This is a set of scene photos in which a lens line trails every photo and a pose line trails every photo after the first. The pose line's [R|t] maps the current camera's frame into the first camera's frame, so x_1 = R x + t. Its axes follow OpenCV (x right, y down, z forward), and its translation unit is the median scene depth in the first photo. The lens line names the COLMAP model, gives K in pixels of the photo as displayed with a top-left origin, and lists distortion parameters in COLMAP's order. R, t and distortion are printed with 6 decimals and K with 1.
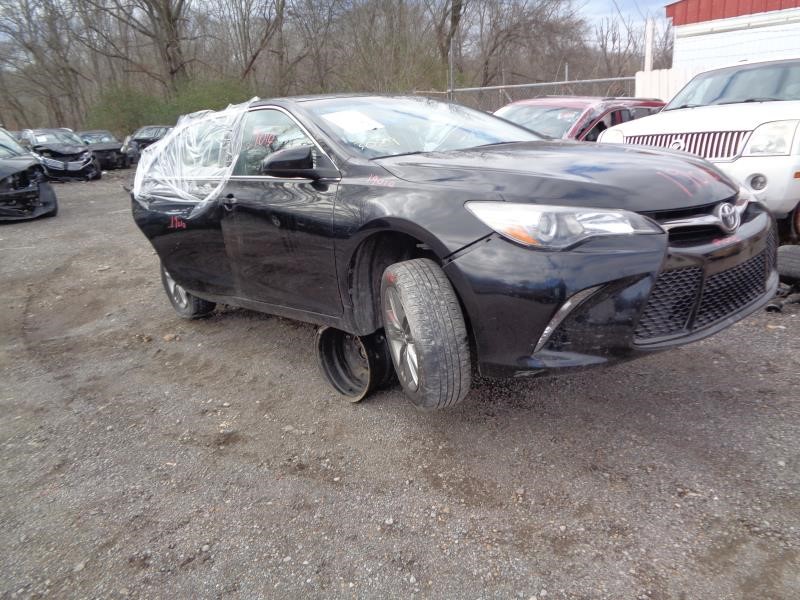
lens RADIAL K [[606.4, 0, 401.3], [0, 606.4, 297.7], [0, 0, 1]] dist [0.012587, 0.005460]
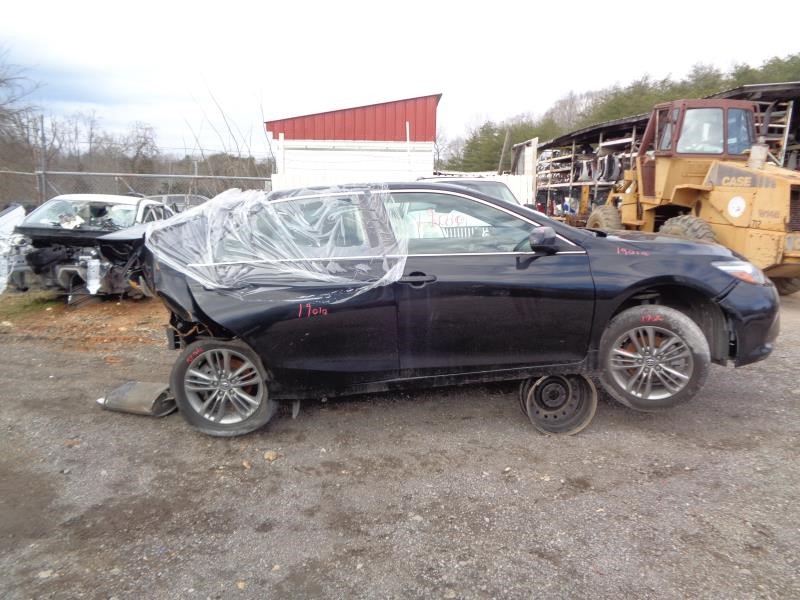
lens RADIAL K [[606.4, 0, 403.4], [0, 606.4, 301.4], [0, 0, 1]] dist [0.012587, 0.005460]
pose [[0.635214, -0.069588, 0.769195, -1.016579], [0.180349, 0.981764, -0.060116, -0.063548], [-0.750984, 0.176911, 0.636180, 0.370848]]
